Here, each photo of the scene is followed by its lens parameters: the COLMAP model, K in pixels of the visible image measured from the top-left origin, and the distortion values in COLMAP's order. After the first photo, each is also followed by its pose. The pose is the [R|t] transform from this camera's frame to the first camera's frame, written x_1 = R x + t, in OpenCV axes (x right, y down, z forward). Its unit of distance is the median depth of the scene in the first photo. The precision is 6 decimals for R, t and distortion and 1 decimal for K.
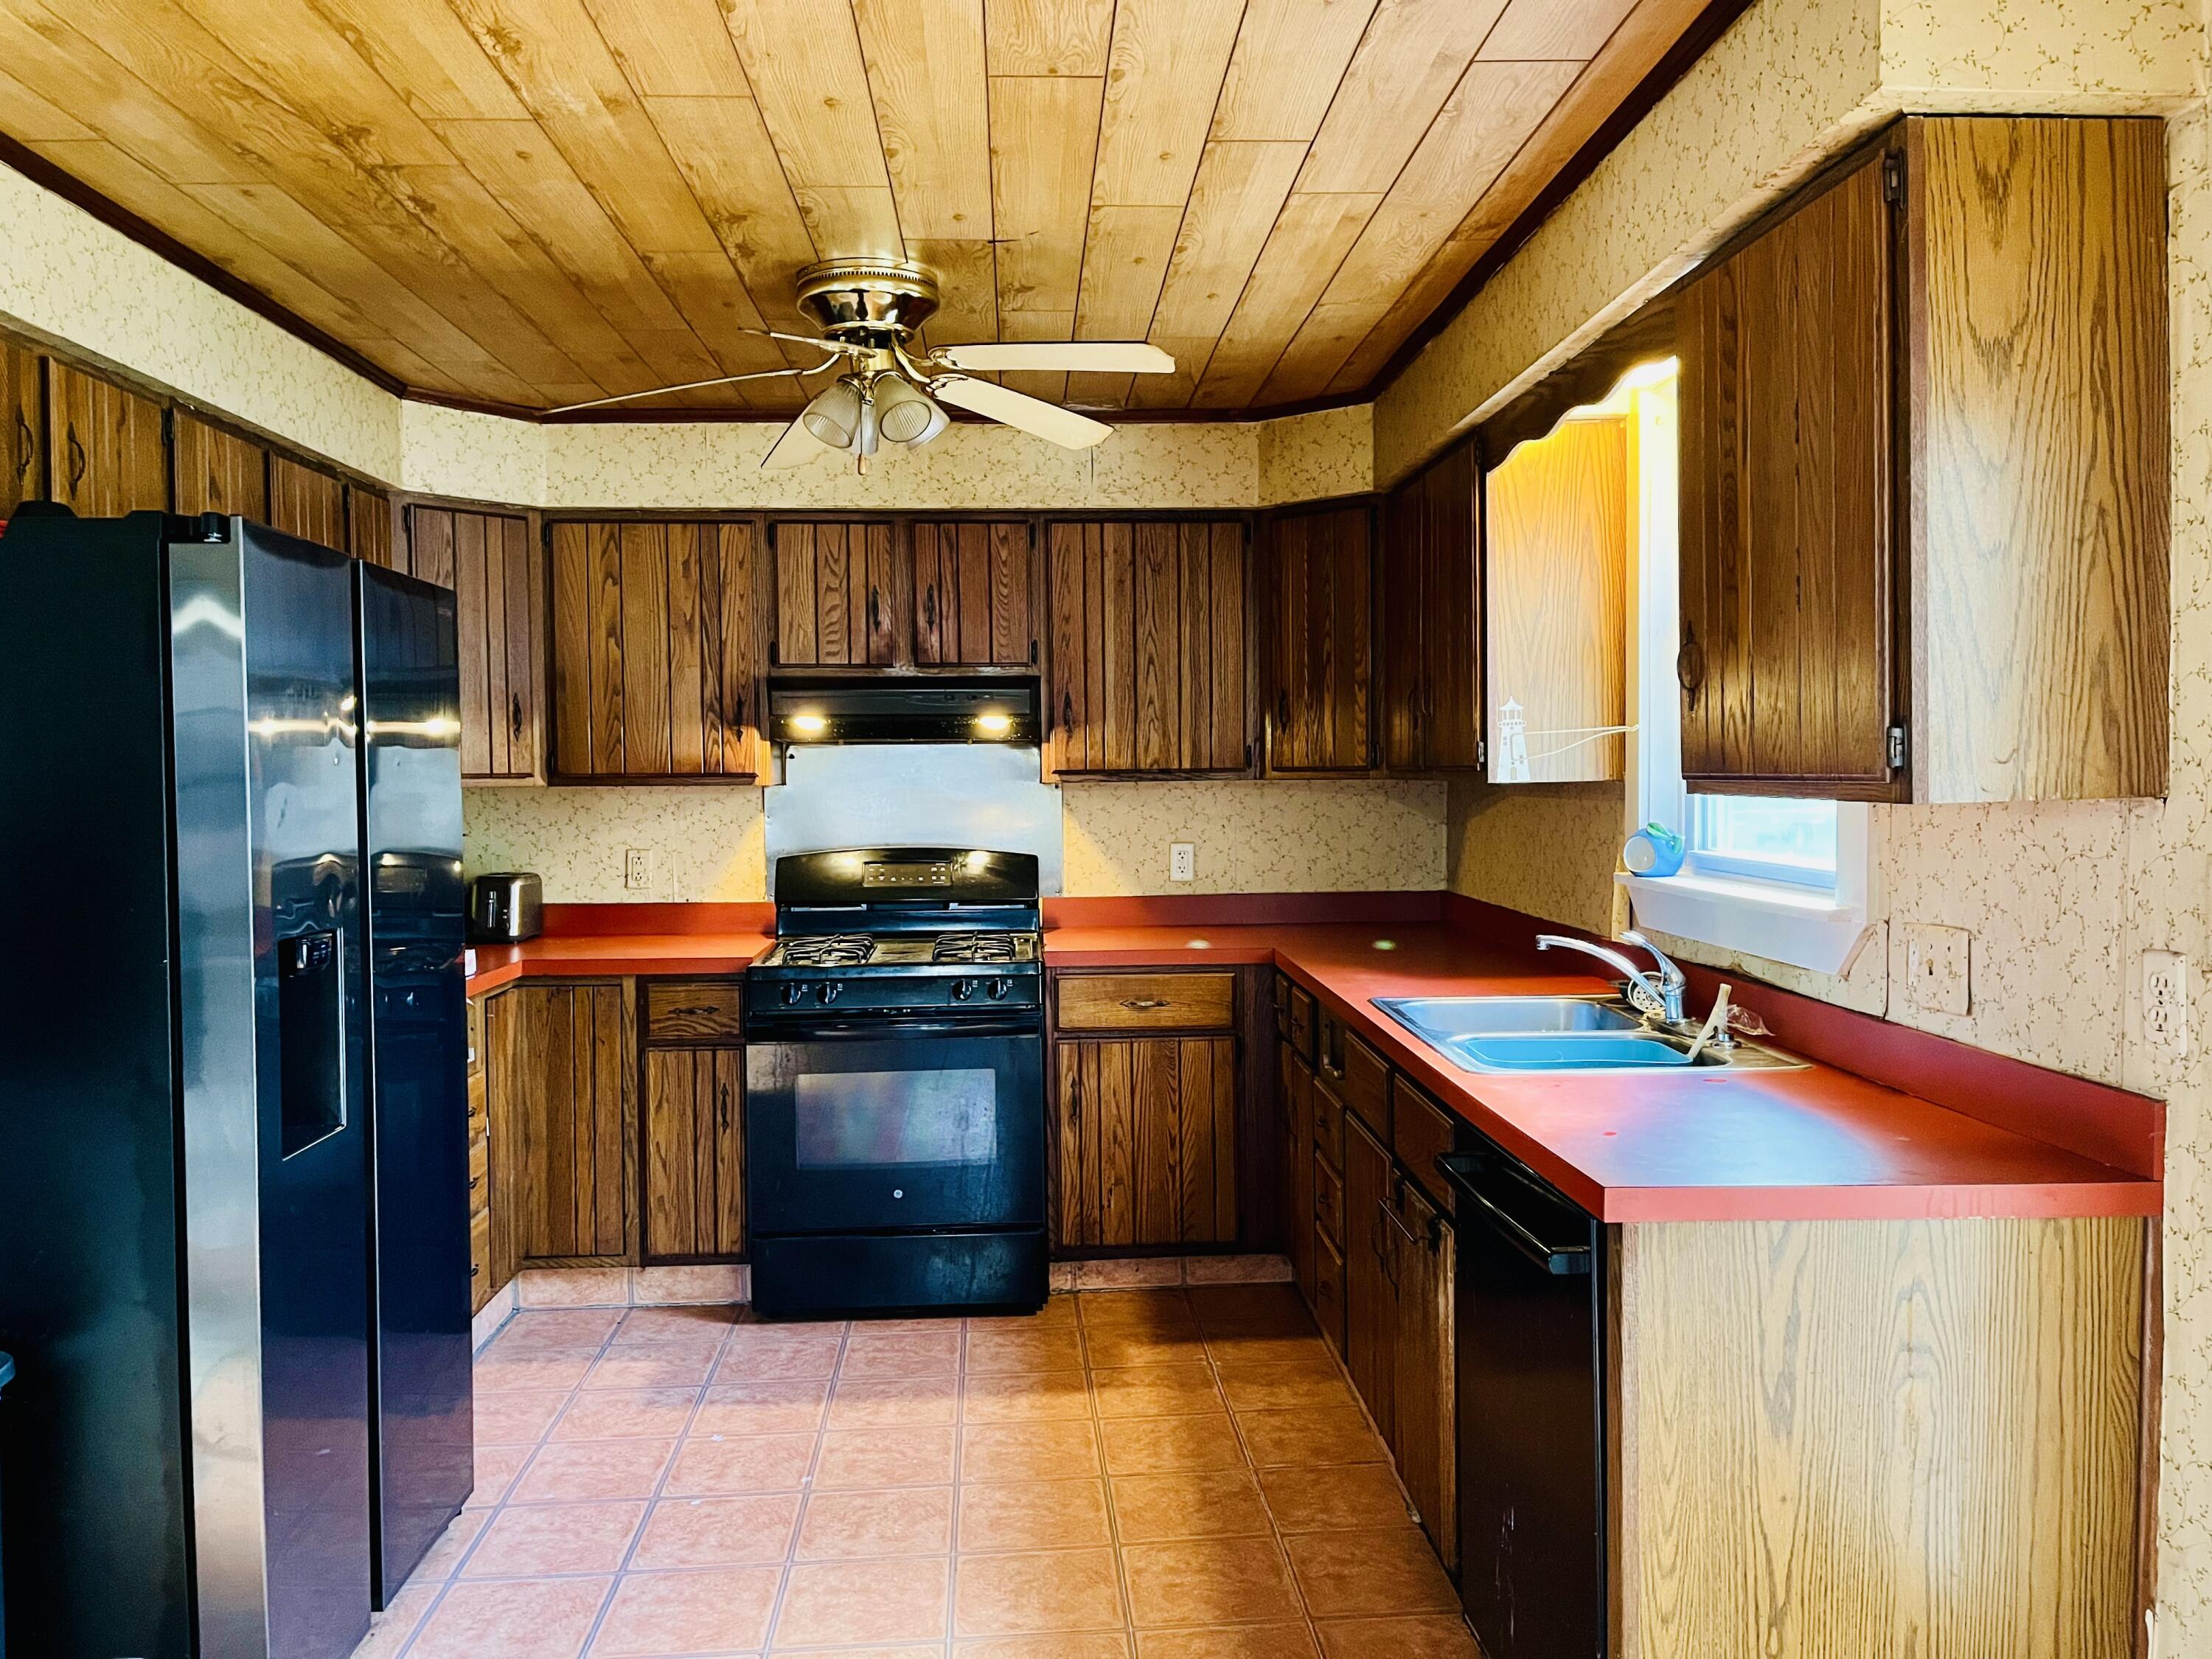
lens RADIAL K [[1643.8, 0, 1120.8], [0, 1643.8, 833.0], [0, 0, 1]] dist [0.078988, -0.004043]
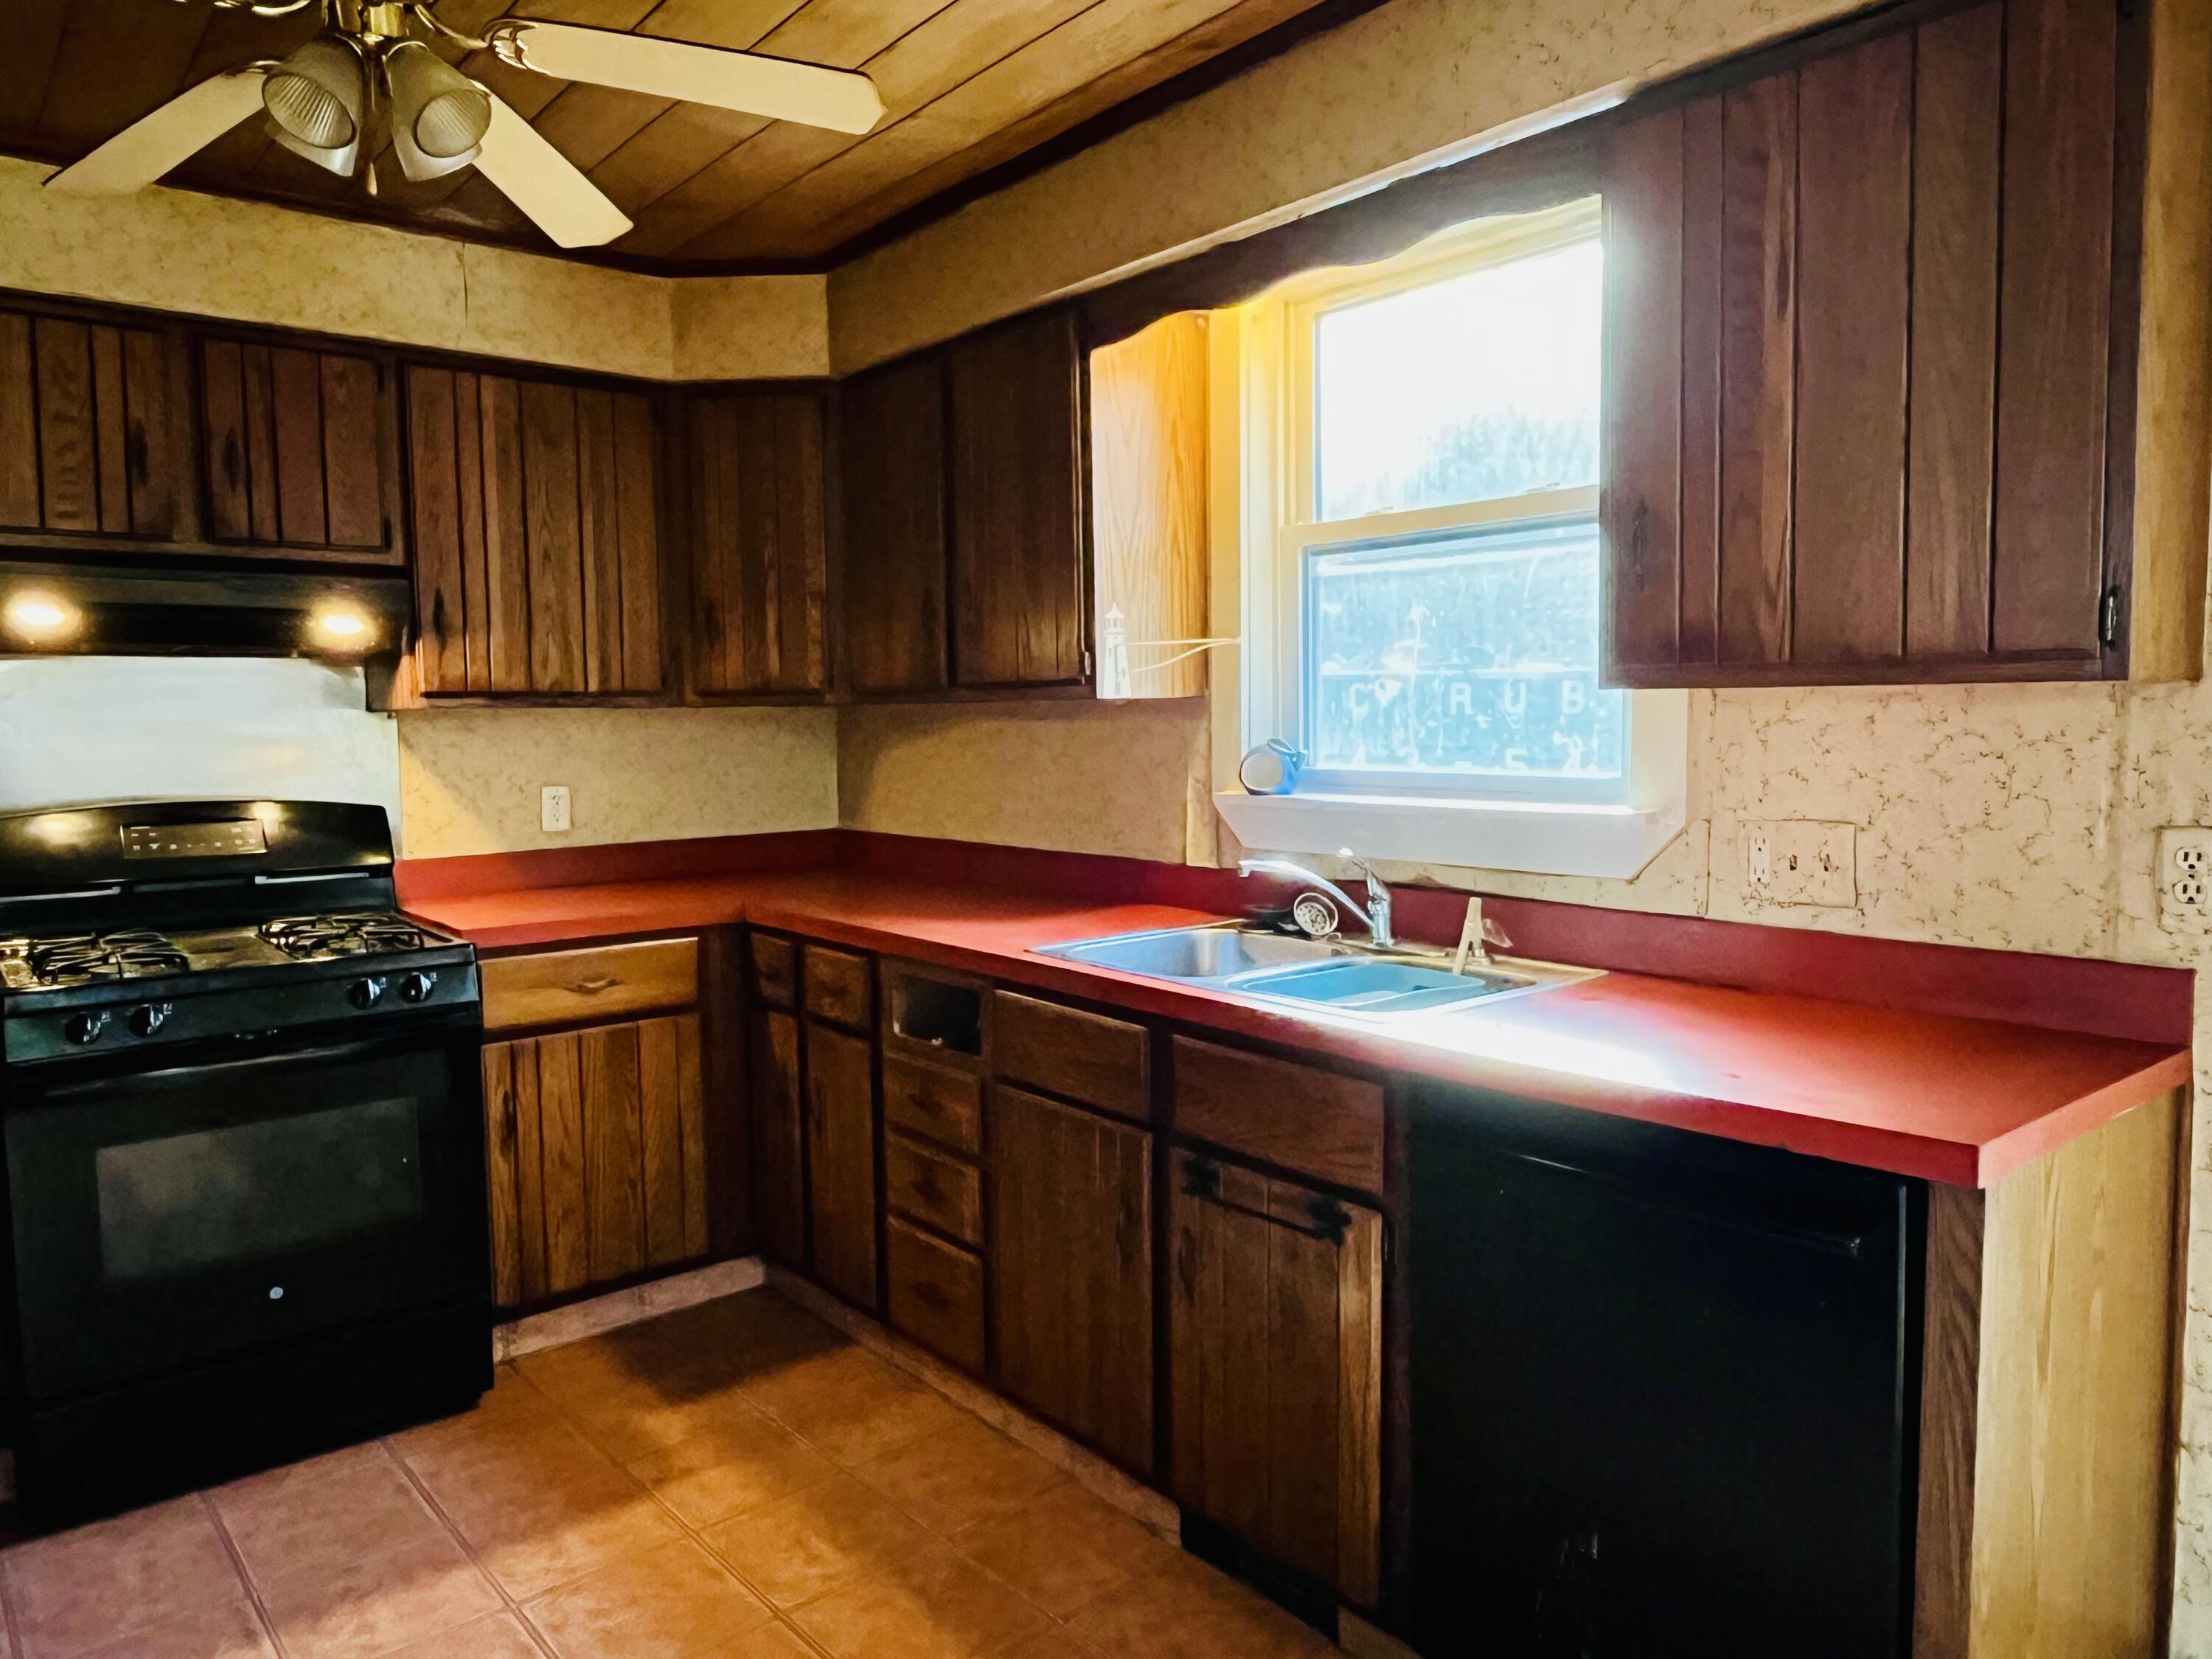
lens RADIAL K [[1453.6, 0, 1093.1], [0, 1453.6, 818.5], [0, 0, 1]] dist [-0.003315, 0.000402]
pose [[0.809208, -0.042109, 0.586011, -0.197094], [0.027828, 0.999056, 0.033363, 0.006927], [-0.586862, -0.010691, 0.809616, 0.289633]]
